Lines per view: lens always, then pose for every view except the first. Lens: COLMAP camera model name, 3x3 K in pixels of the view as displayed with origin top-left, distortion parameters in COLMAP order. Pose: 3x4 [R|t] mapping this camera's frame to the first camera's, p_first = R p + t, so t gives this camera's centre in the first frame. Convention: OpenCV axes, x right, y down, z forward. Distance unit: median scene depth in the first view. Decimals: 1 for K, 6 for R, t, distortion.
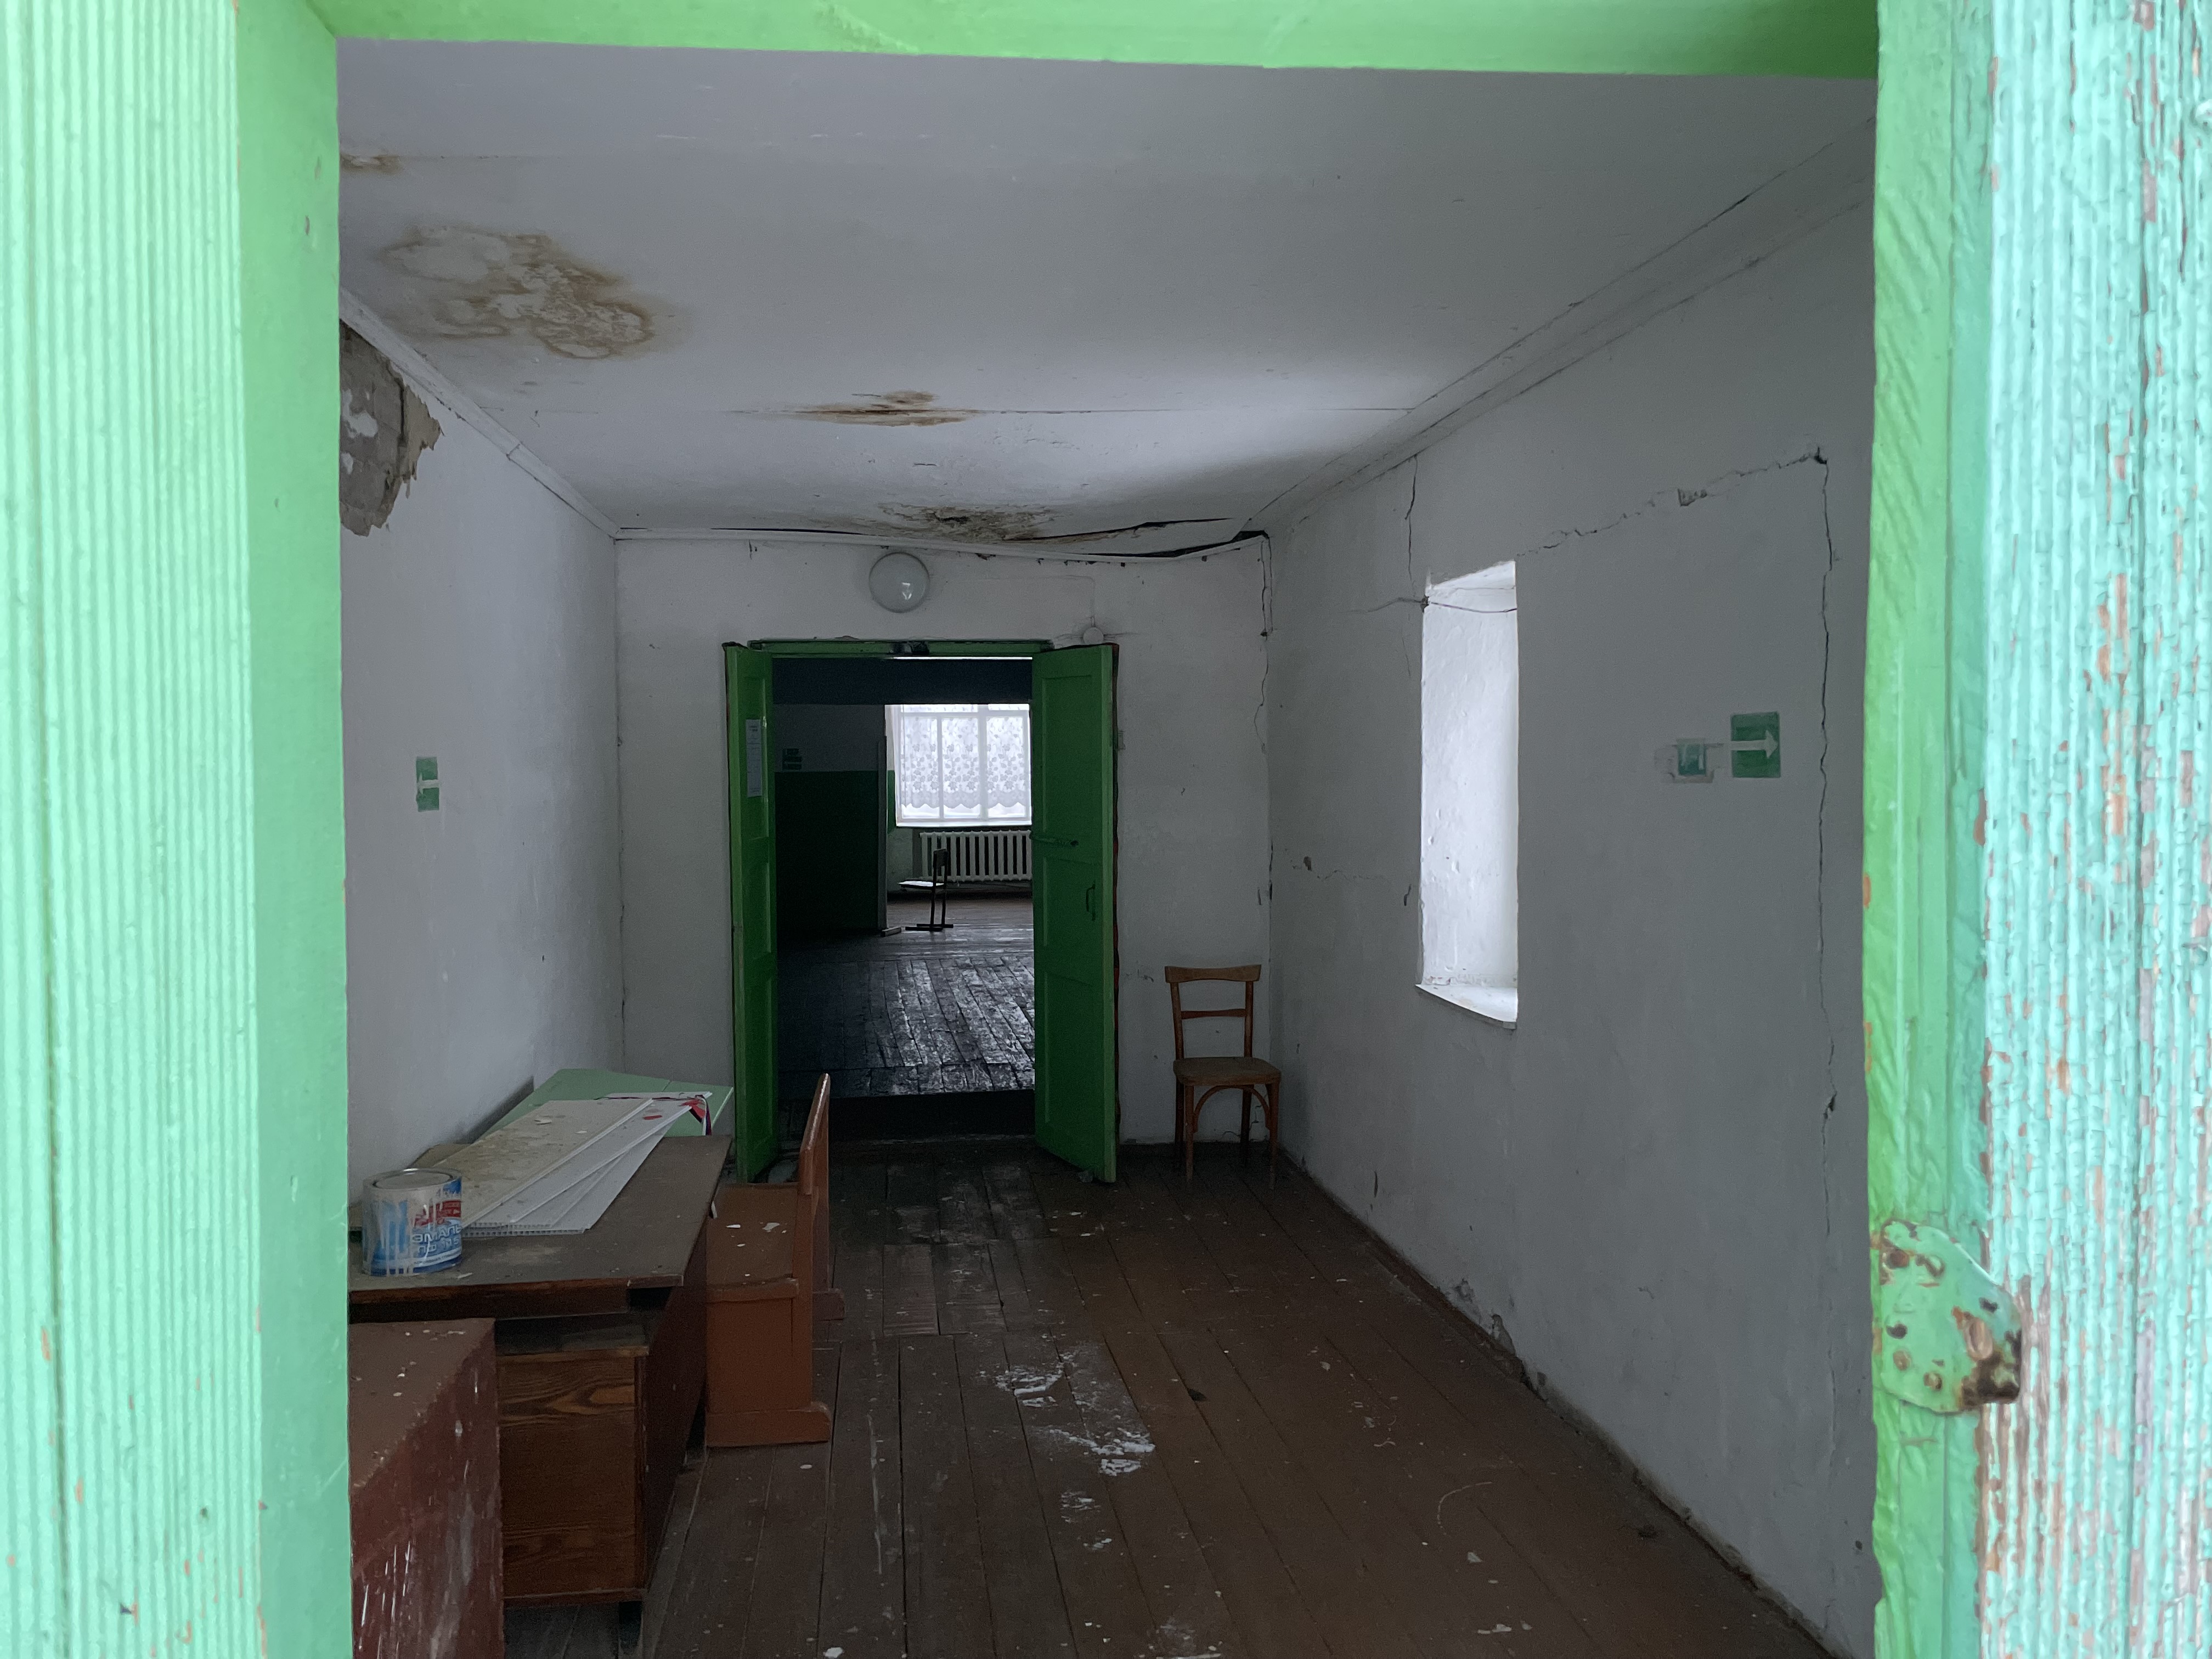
lens RADIAL K [[1677.9, 0, 1095.6], [0, 1677.9, 784.2], [0, 0, 1]] dist [0.157510, -0.171164]
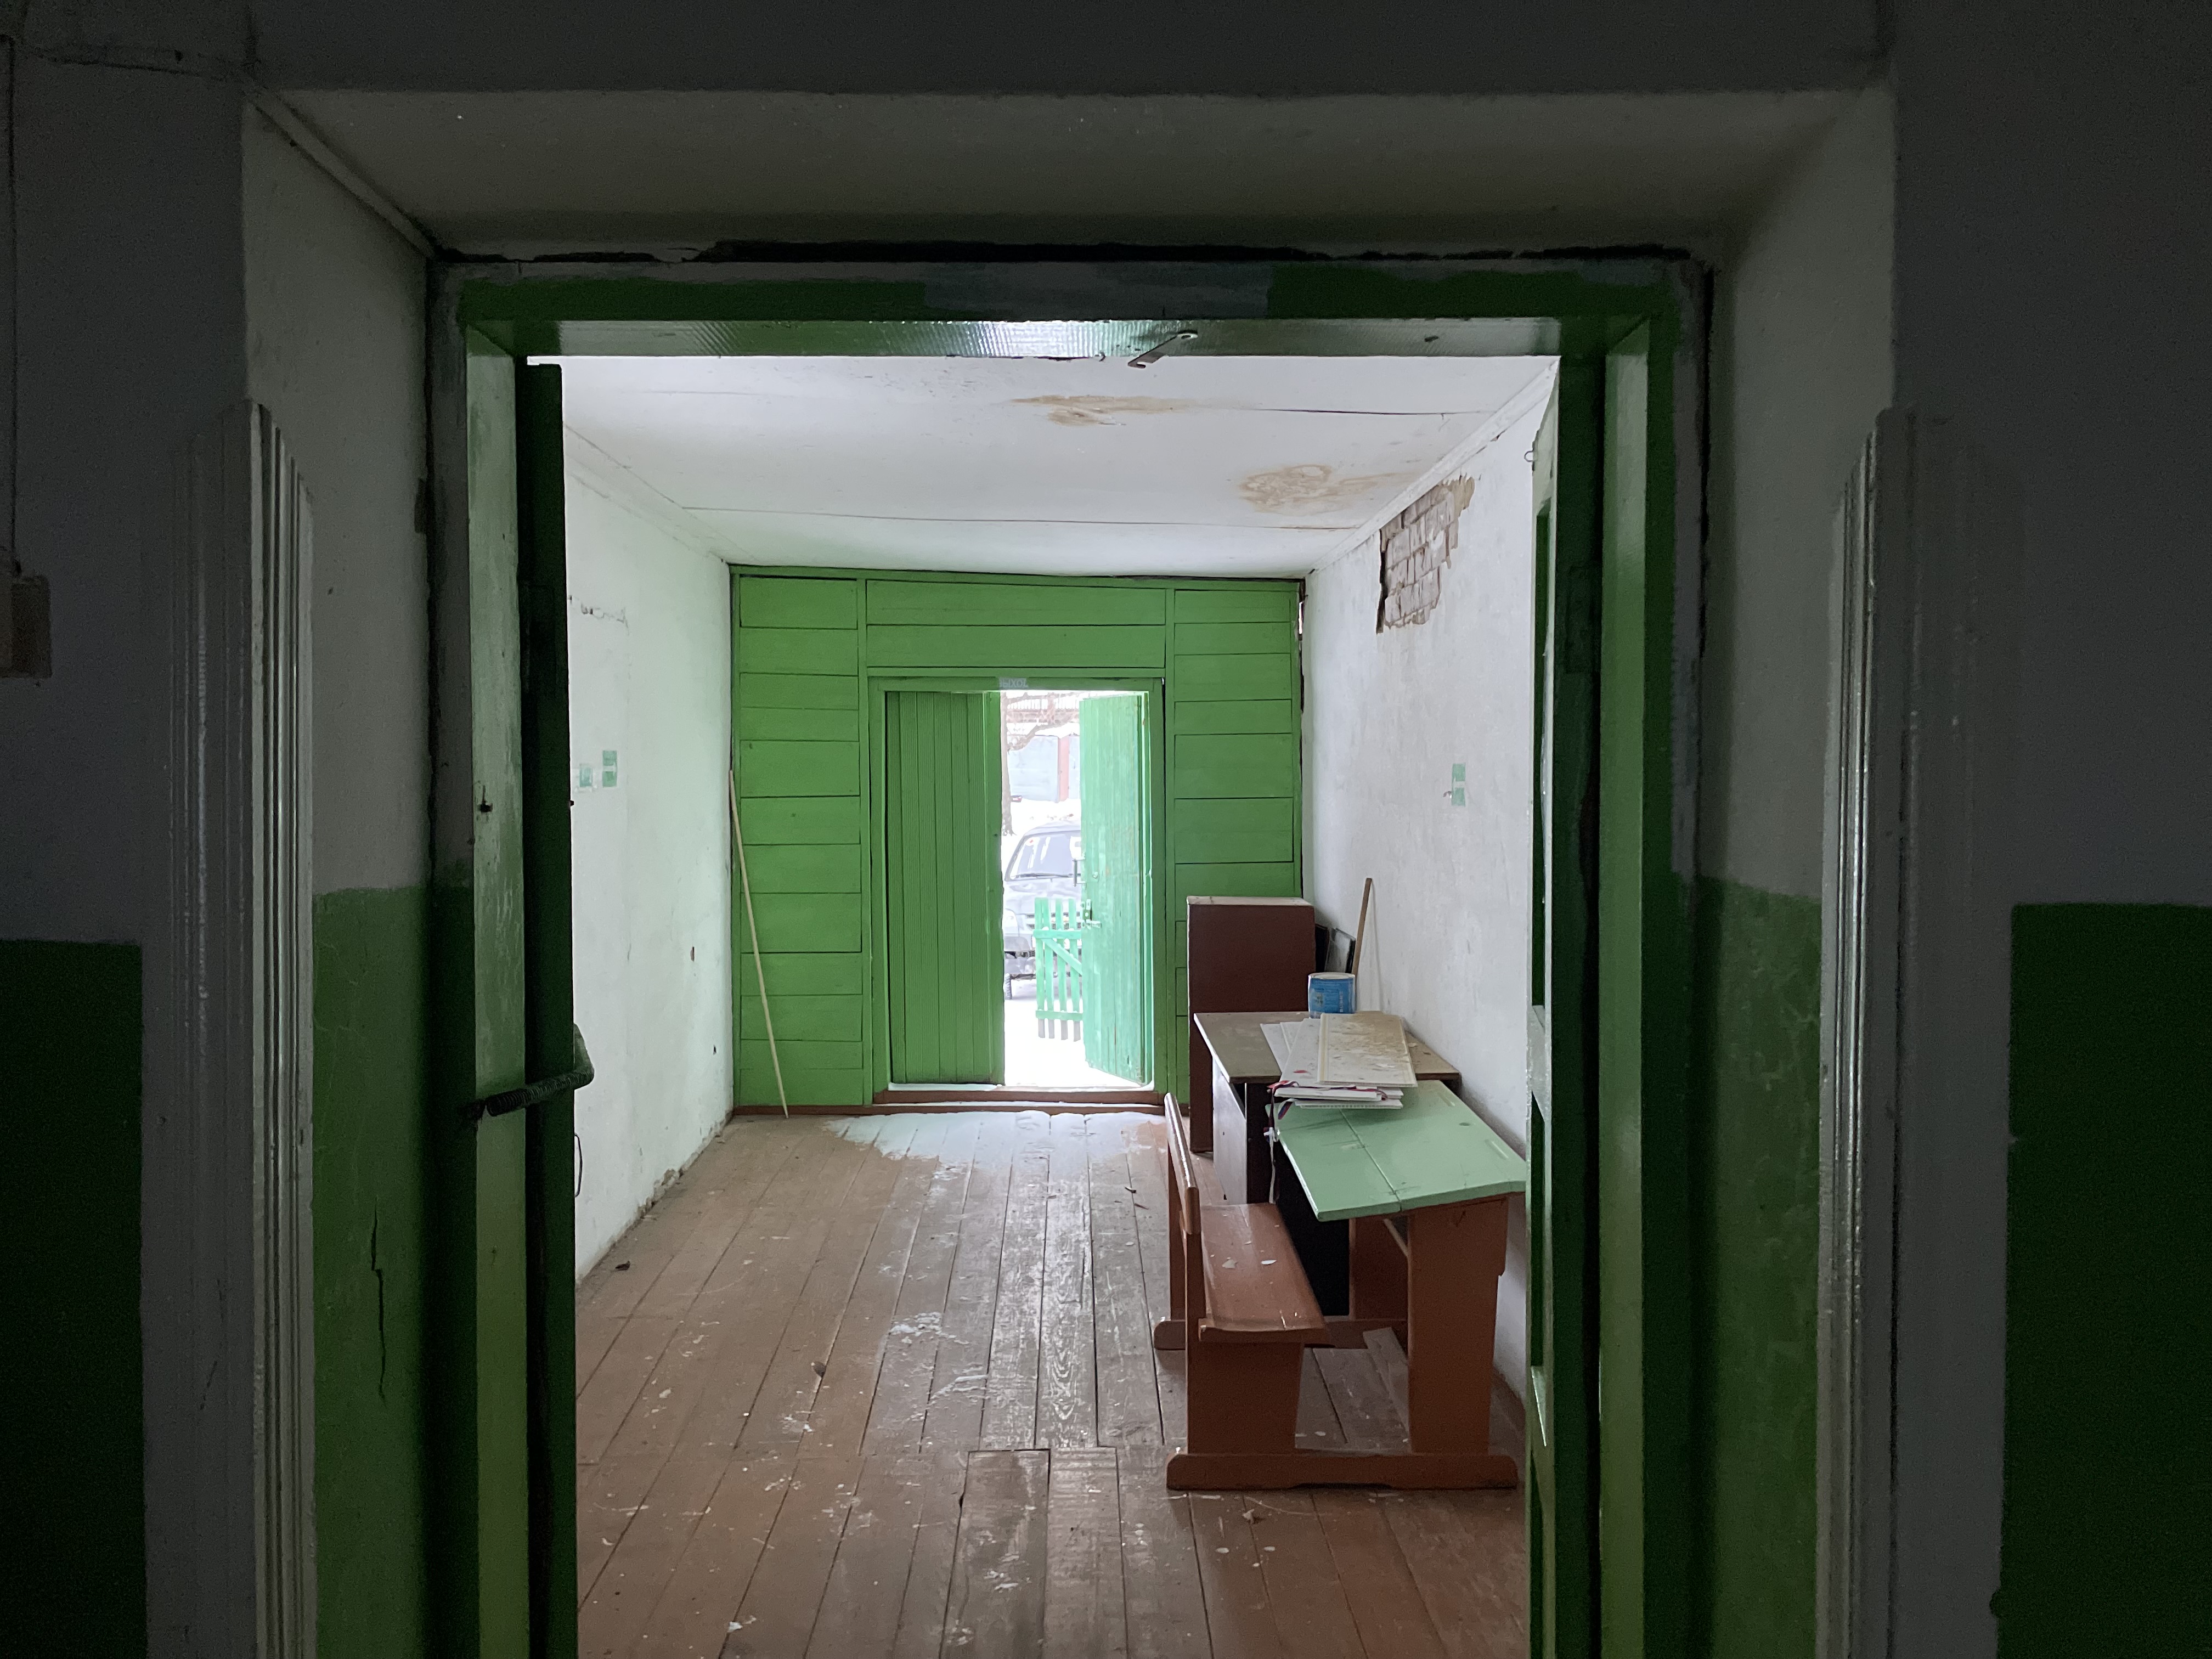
lens RADIAL K [[1677.9, 0, 1095.6], [0, 1677.9, 784.2], [0, 0, 1]] dist [0.157510, -0.171164]
pose [[-0.993344, 0.013443, 0.114401, -0.266351], [0.016541, 0.999520, 0.026178, -0.037085], [-0.113994, 0.027896, -0.993090, 2.259380]]
